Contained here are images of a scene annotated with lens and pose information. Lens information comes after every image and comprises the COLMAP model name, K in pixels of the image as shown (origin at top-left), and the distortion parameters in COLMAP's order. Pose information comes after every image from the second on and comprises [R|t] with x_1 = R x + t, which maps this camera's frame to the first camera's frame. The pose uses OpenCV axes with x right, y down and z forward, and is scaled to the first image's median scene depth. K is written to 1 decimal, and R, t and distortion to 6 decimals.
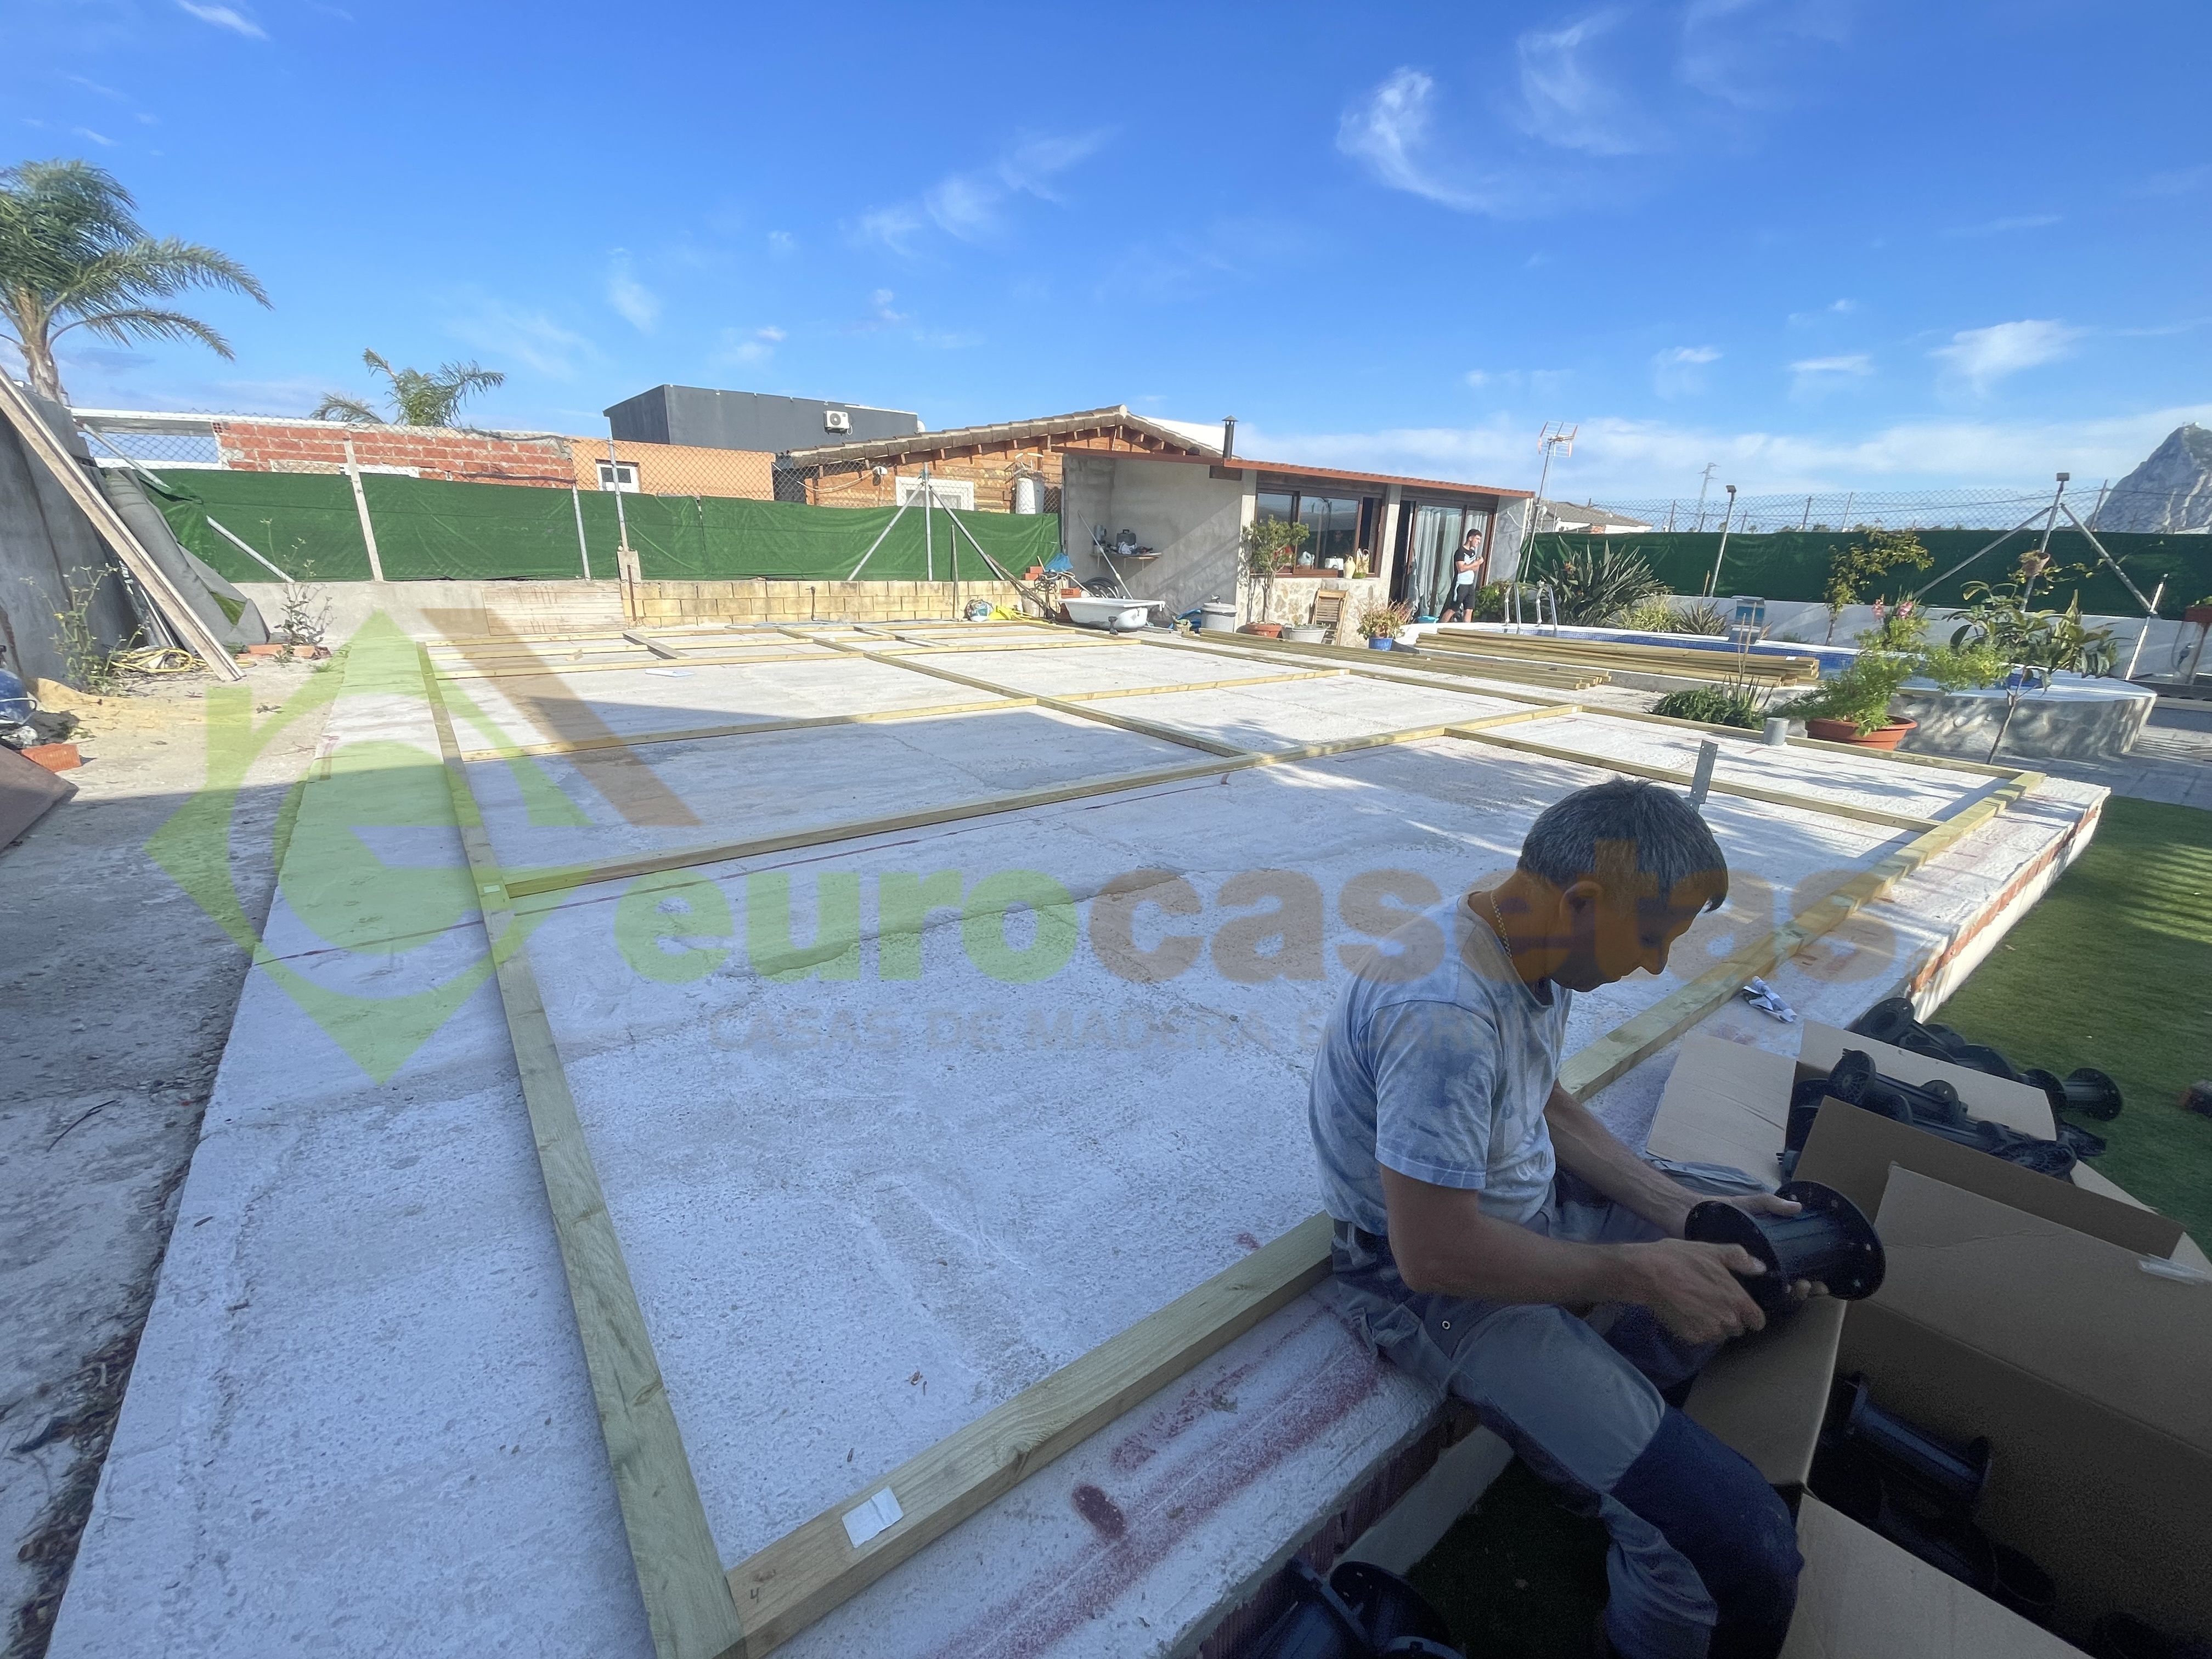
lens RADIAL K [[890.1, 0, 1103.6], [0, 890.1, 839.9], [0, 0, 1]] dist [-0.002532, -0.000758]
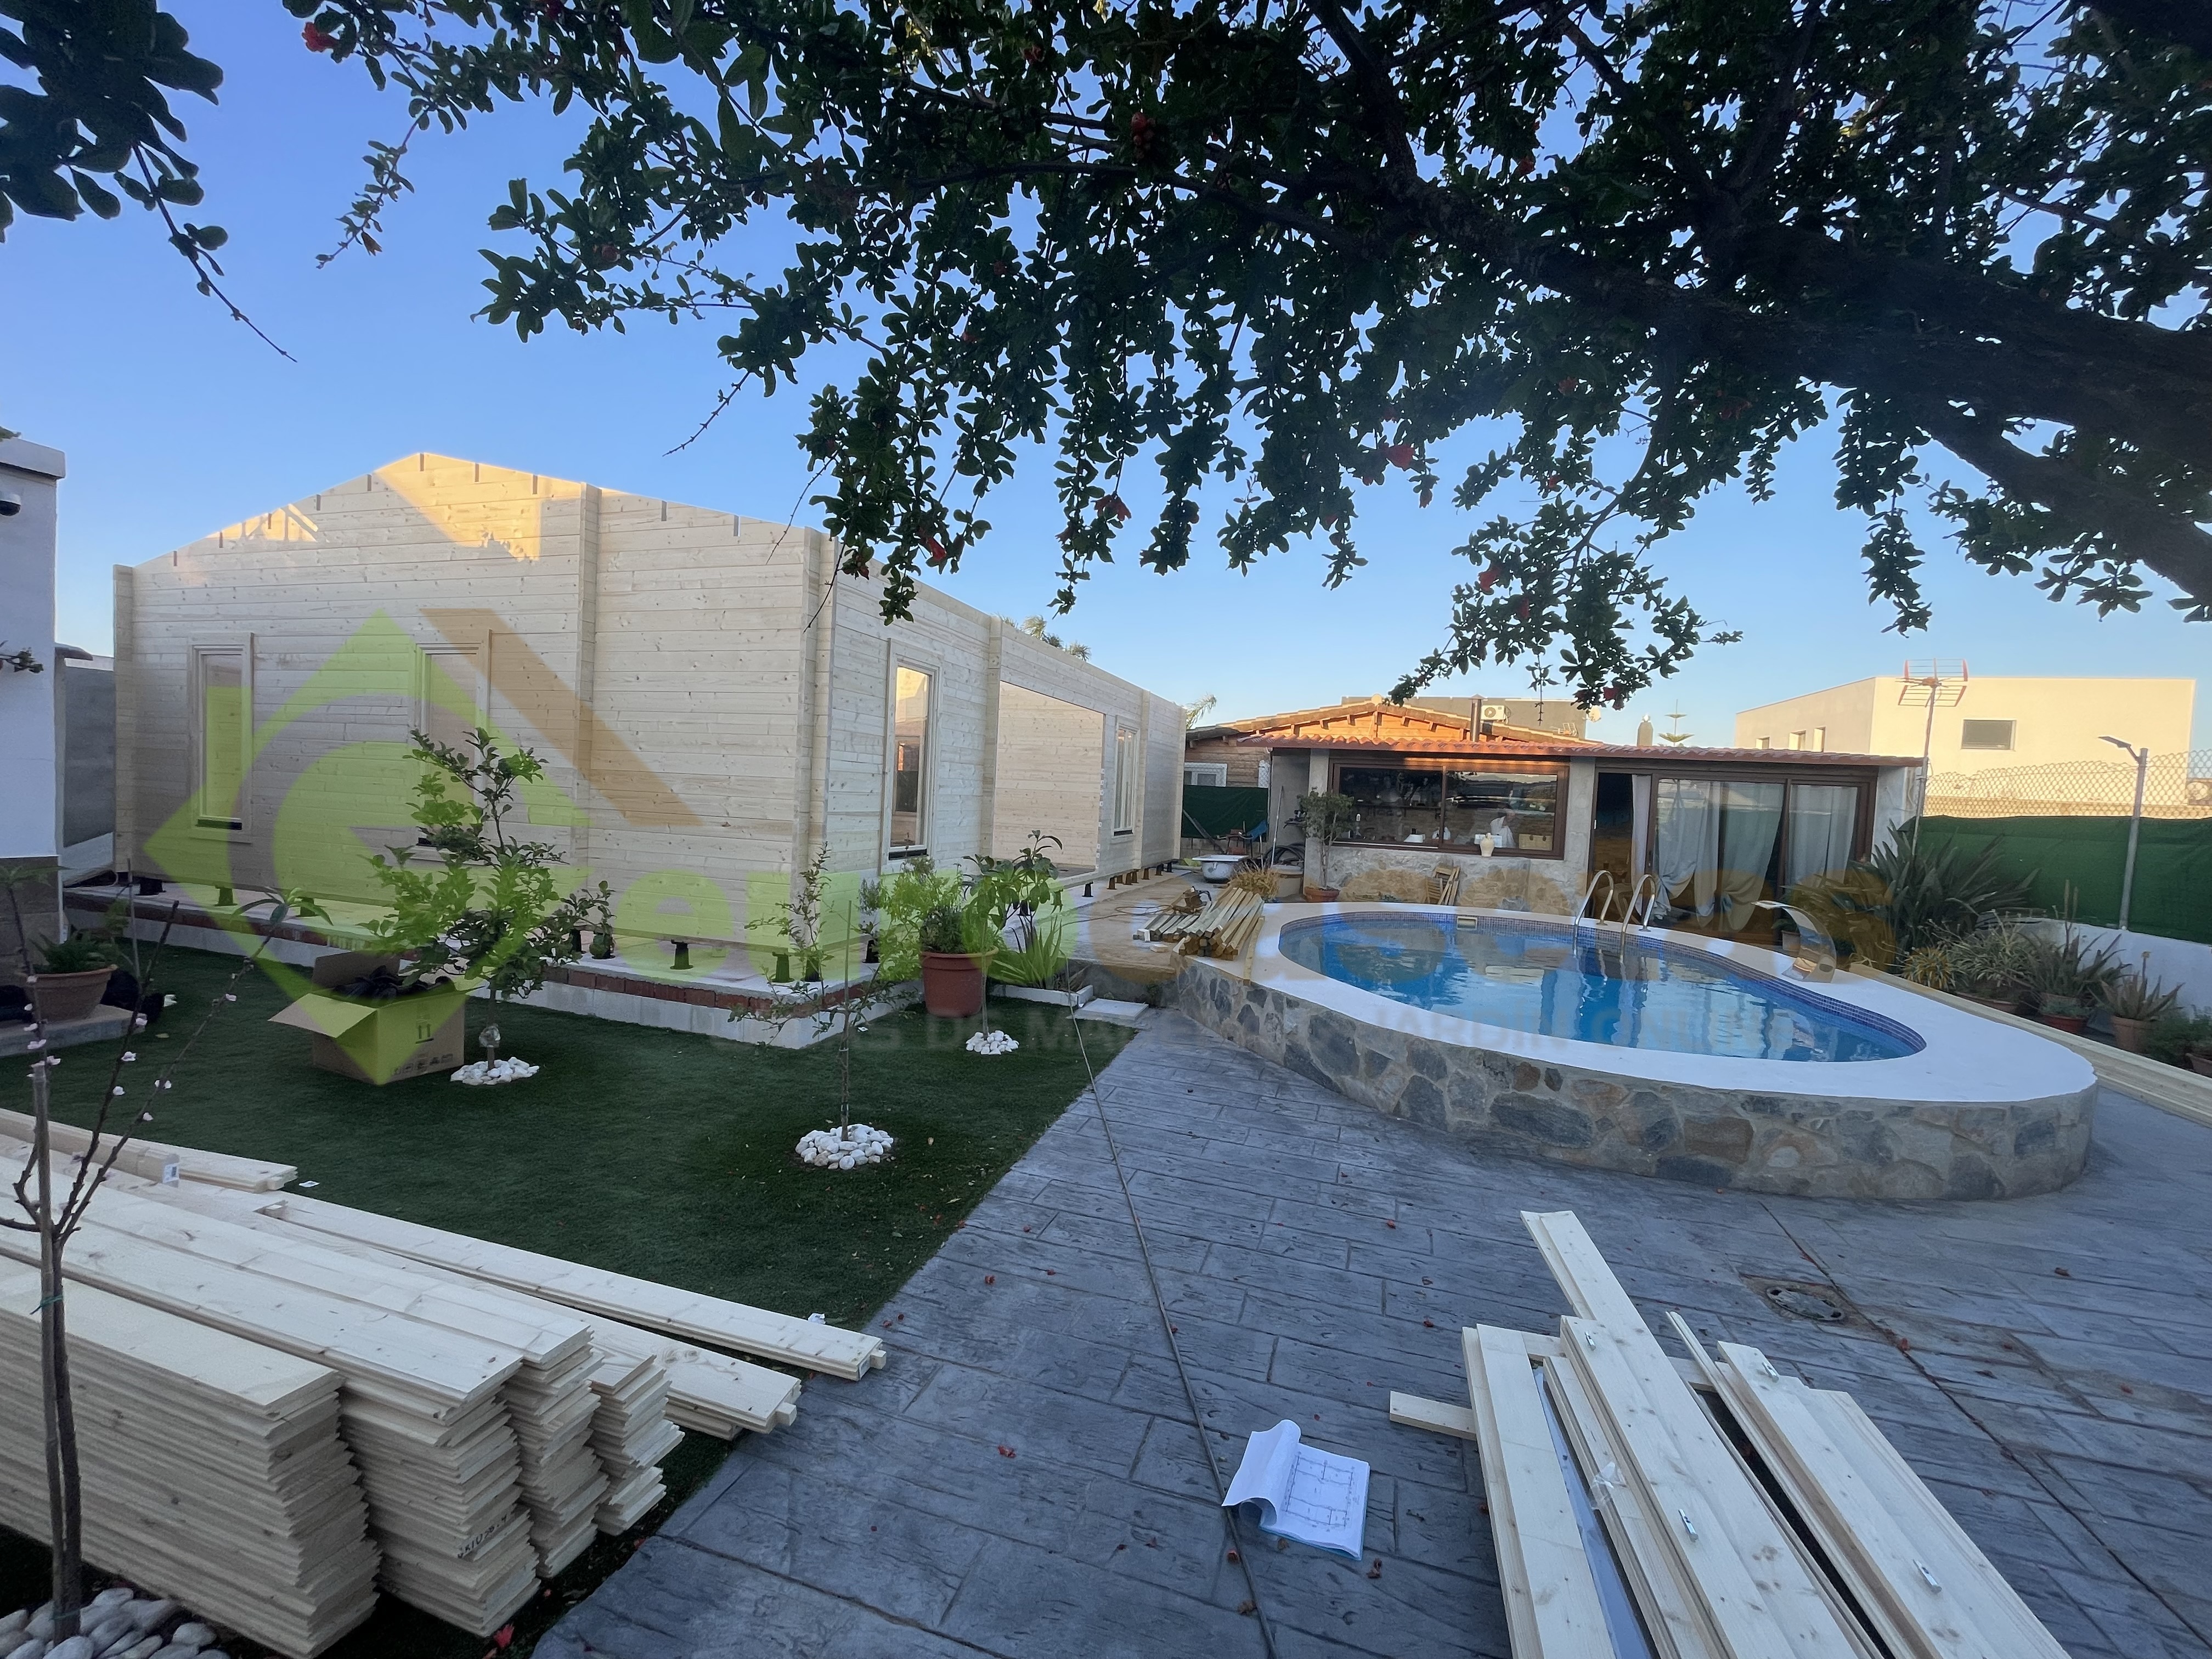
lens RADIAL K [[890.1, 0, 1103.6], [0, 890.1, 839.9], [0, 0, 1]] dist [-0.002532, -0.000758]
pose [[0.584170, 0.046929, -0.810273, 1.793346], [-0.289558, 0.944683, -0.154044, -0.153180], [0.758222, 0.324609, 0.565444, 0.500209]]
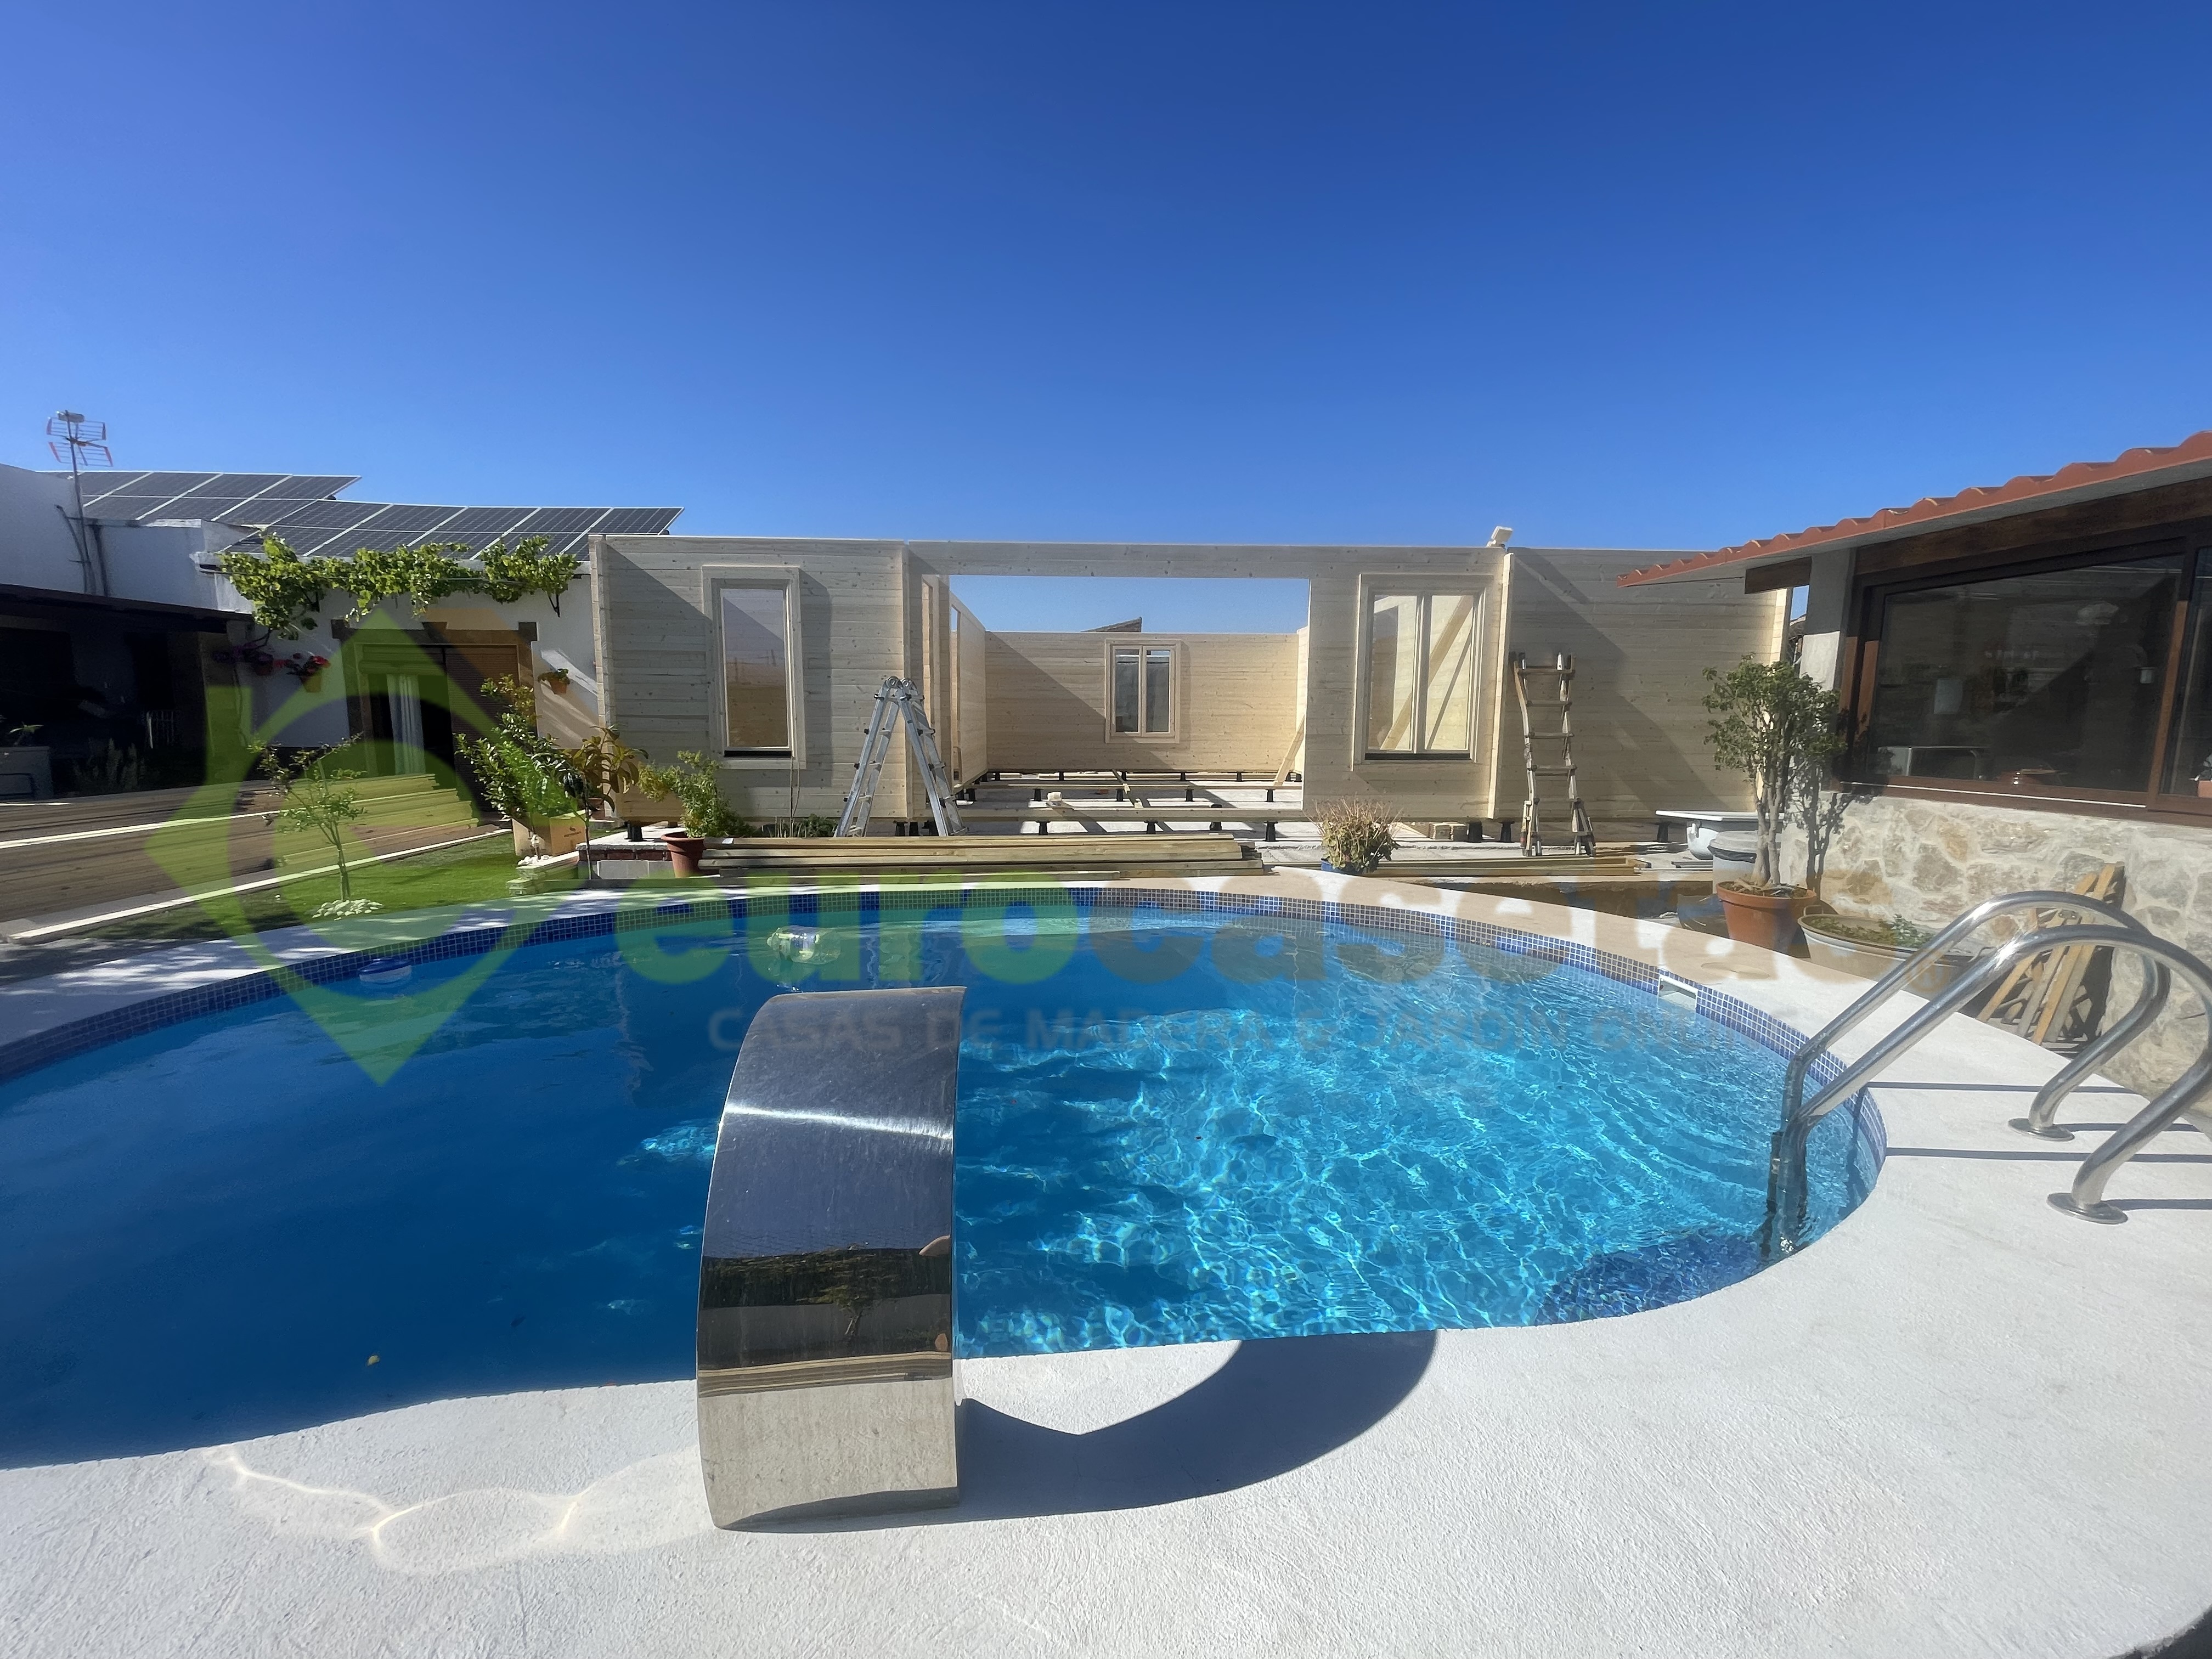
lens RADIAL K [[889.3, 0, 1104.1], [0, 889.3, 831.1], [0, 0, 1]] dist [-0.001176, 0.000217]
pose [[-0.564068, 0.079270, -0.821915, 1.516218], [-0.281275, 0.917406, 0.281515, -0.640427], [0.776345, 0.389977, -0.495183, 2.032536]]
